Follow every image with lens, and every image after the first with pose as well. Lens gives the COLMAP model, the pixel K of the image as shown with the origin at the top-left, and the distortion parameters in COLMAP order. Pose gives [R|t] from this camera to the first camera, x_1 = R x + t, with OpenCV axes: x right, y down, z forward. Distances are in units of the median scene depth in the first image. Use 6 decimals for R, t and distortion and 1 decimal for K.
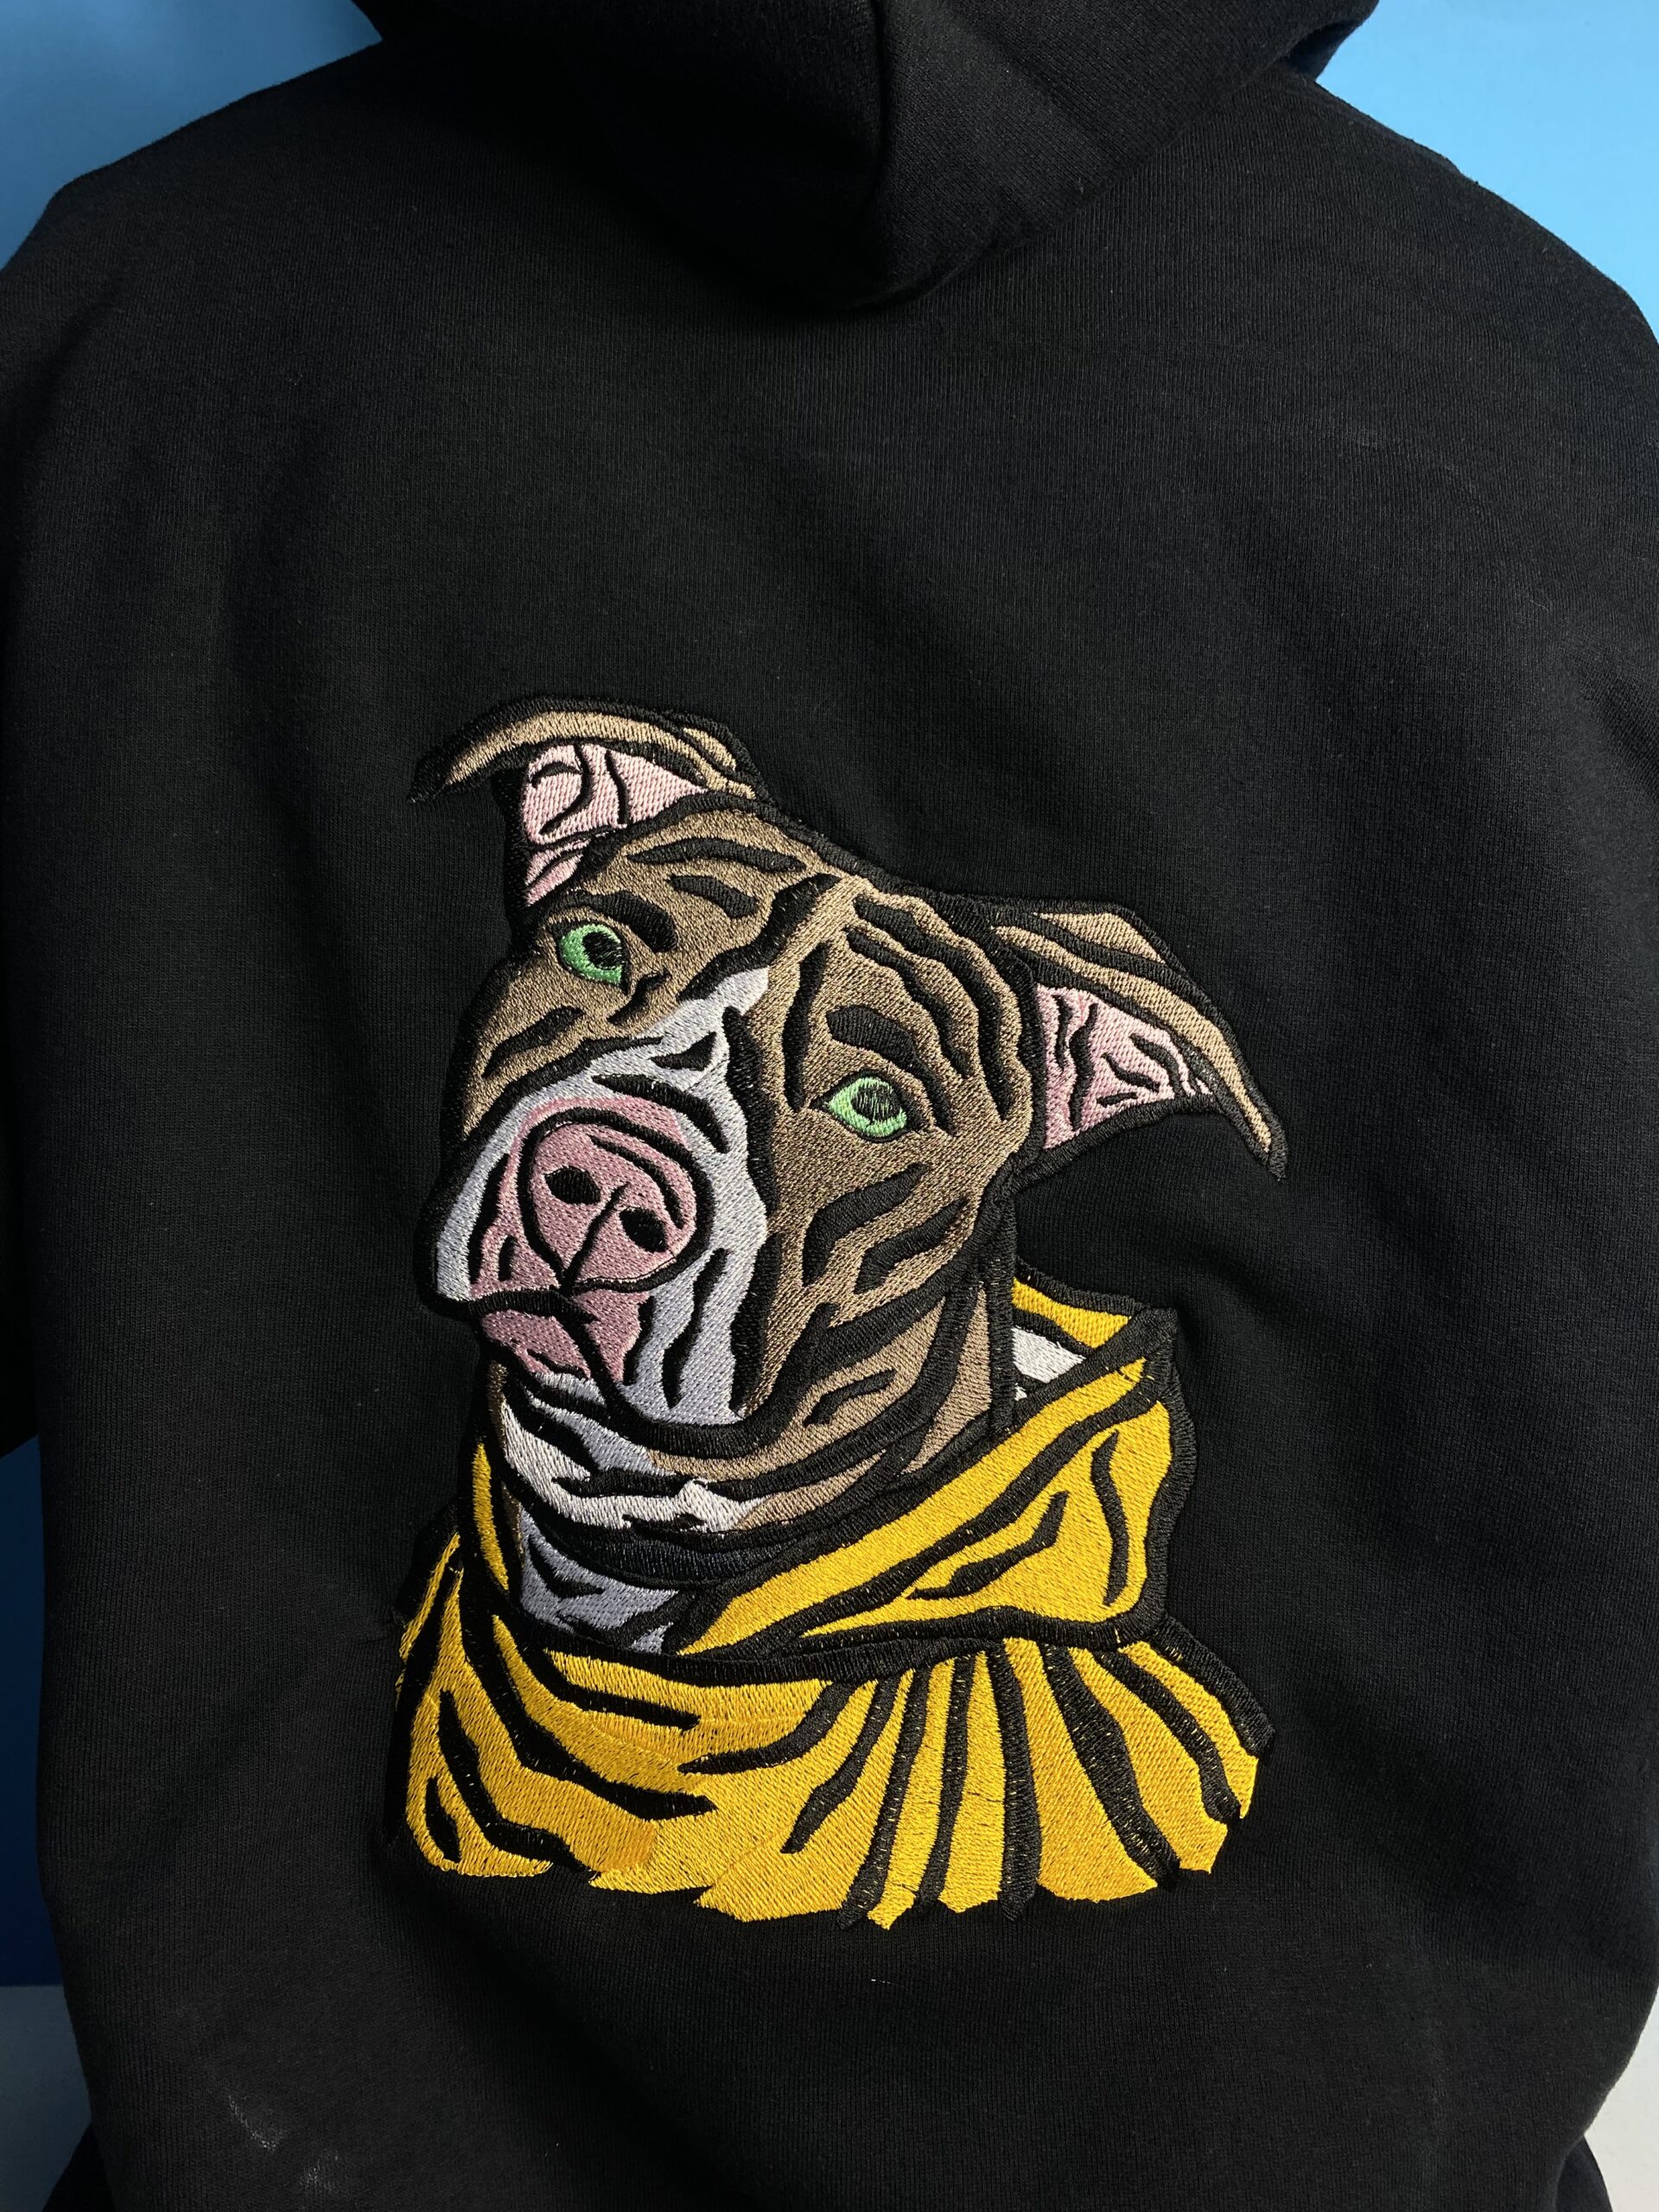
lens RADIAL K [[1678.9, 0, 829.5], [0, 1678.9, 1106.0], [0, 0, 1]] dist [0.041568, -0.074884]
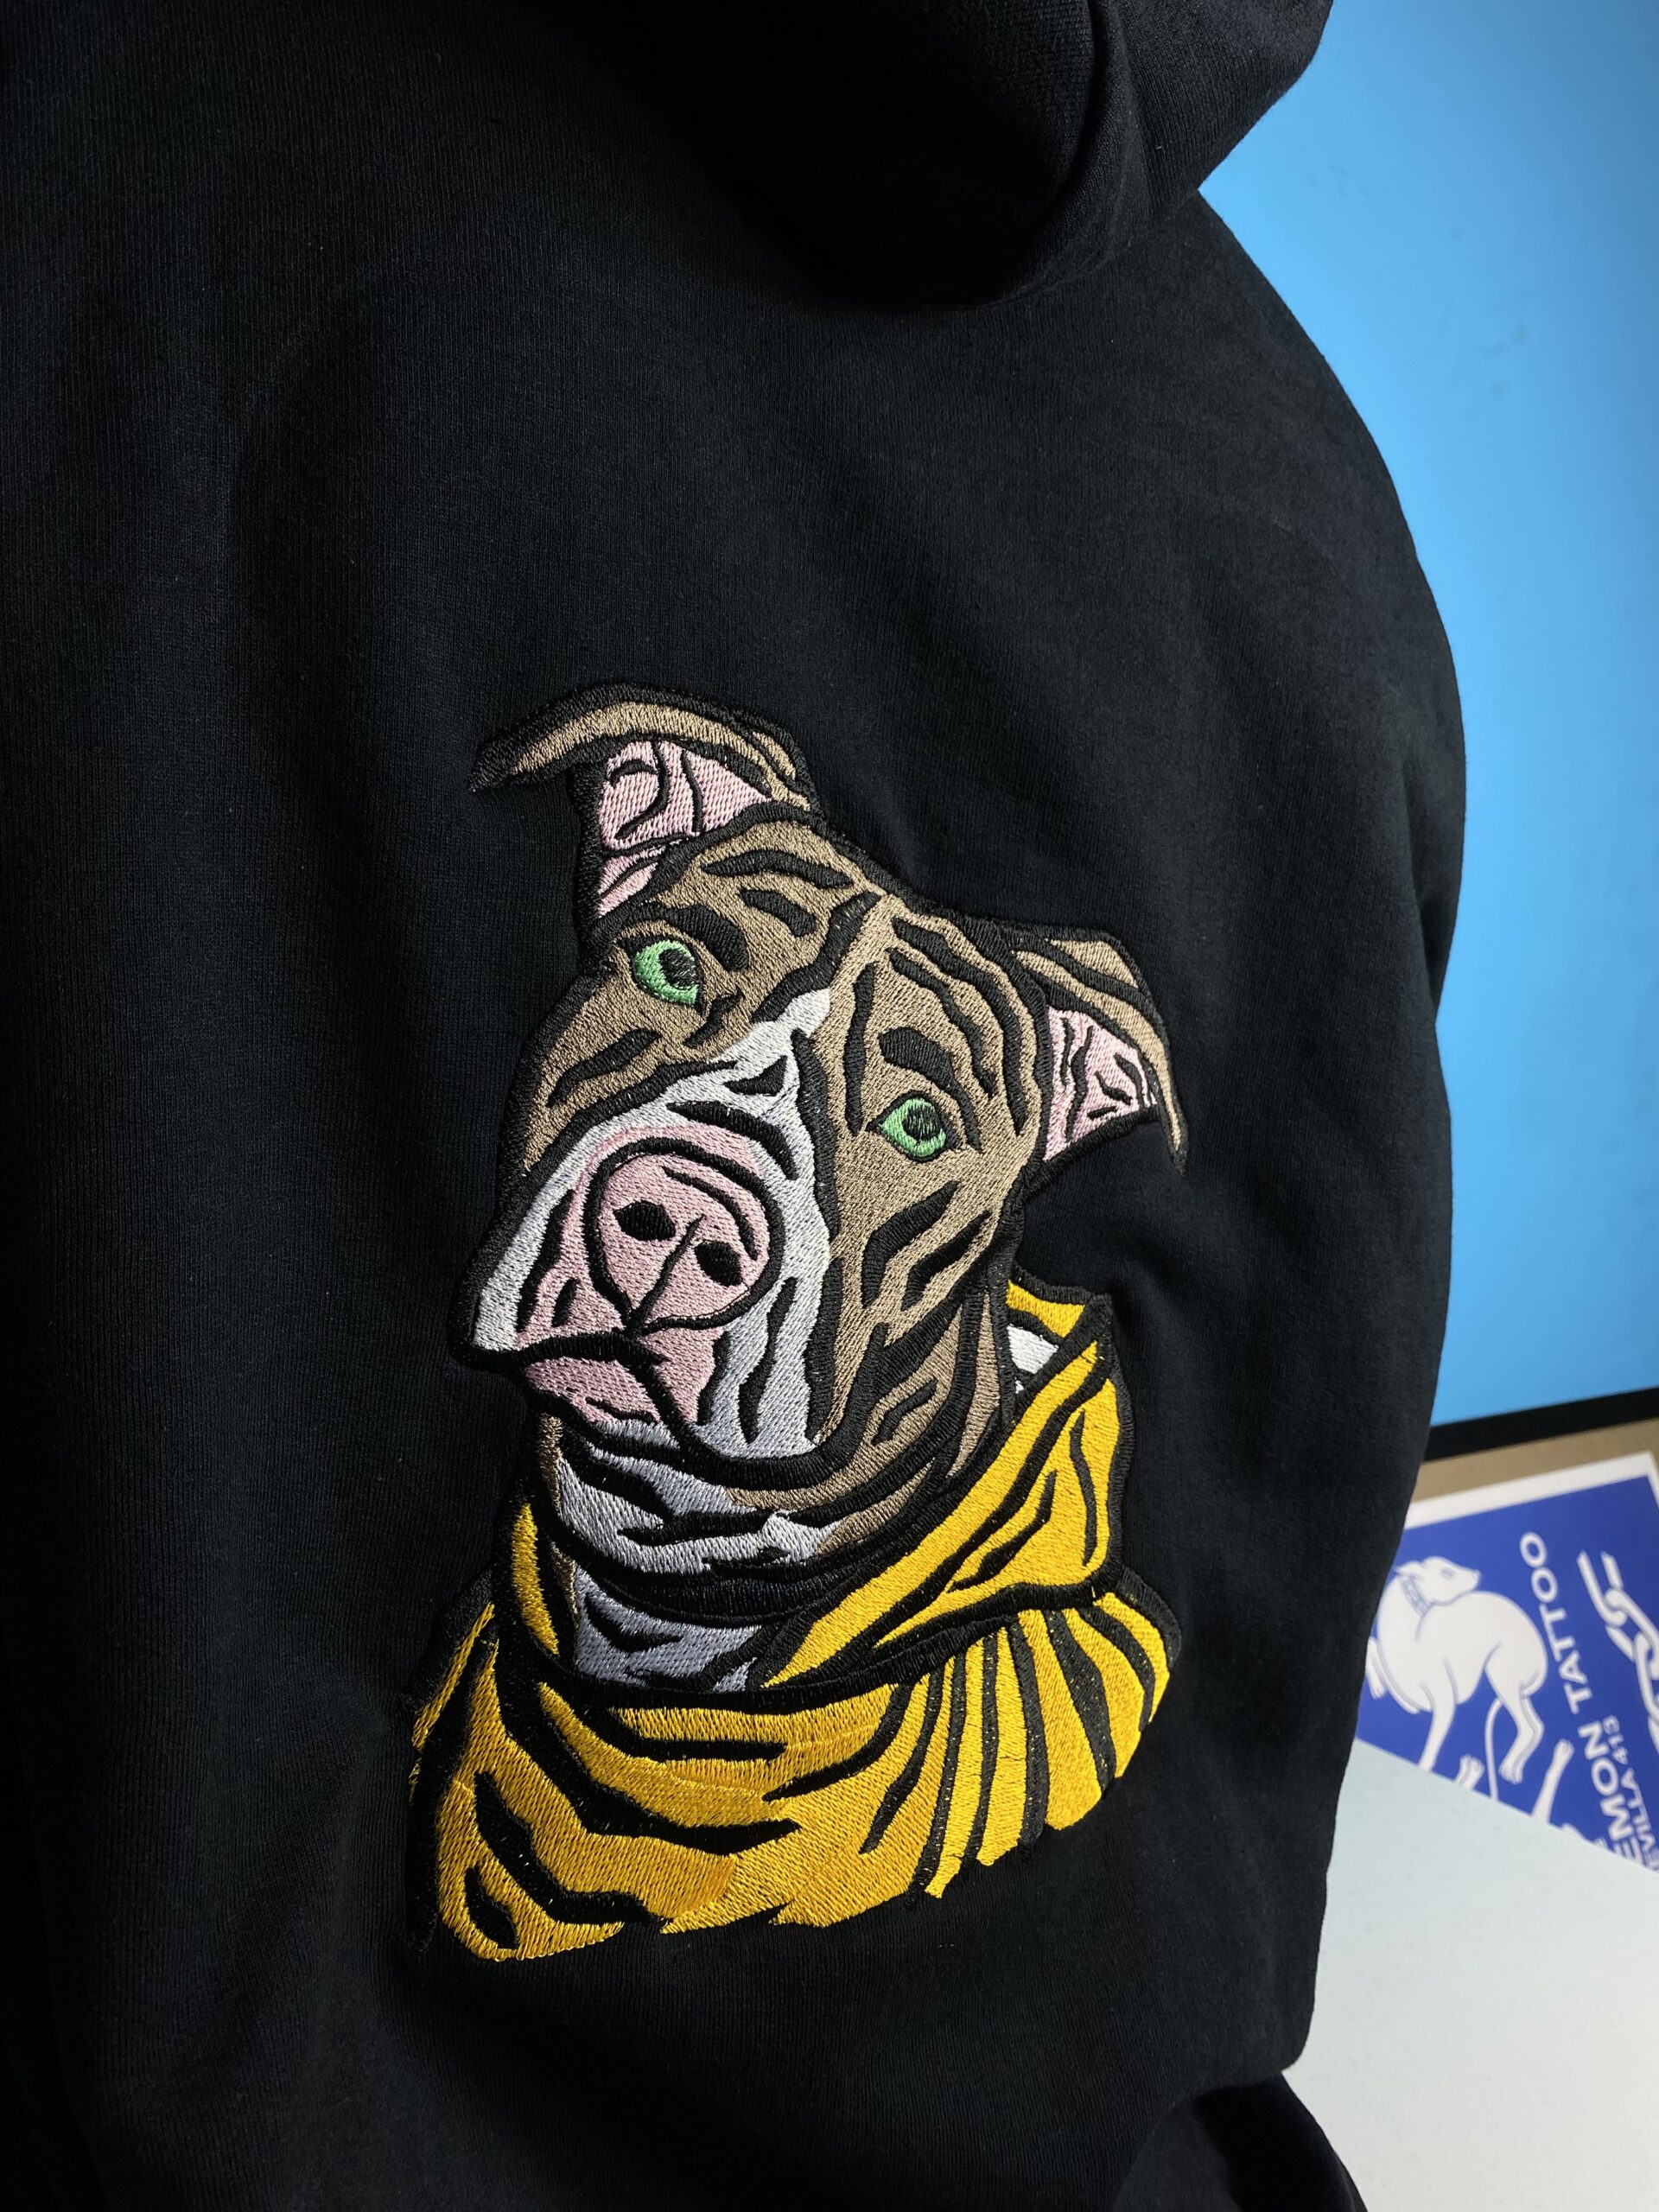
lens RADIAL K [[1678.9, 0, 829.5], [0, 1678.9, 1106.0], [0, 0, 1]] dist [0.041568, -0.074884]
pose [[0.860391, -0.024576, 0.509042, -0.536908], [-0.020561, 0.996349, 0.082856, -0.095398], [-0.509220, -0.081755, 0.856744, 0.154686]]
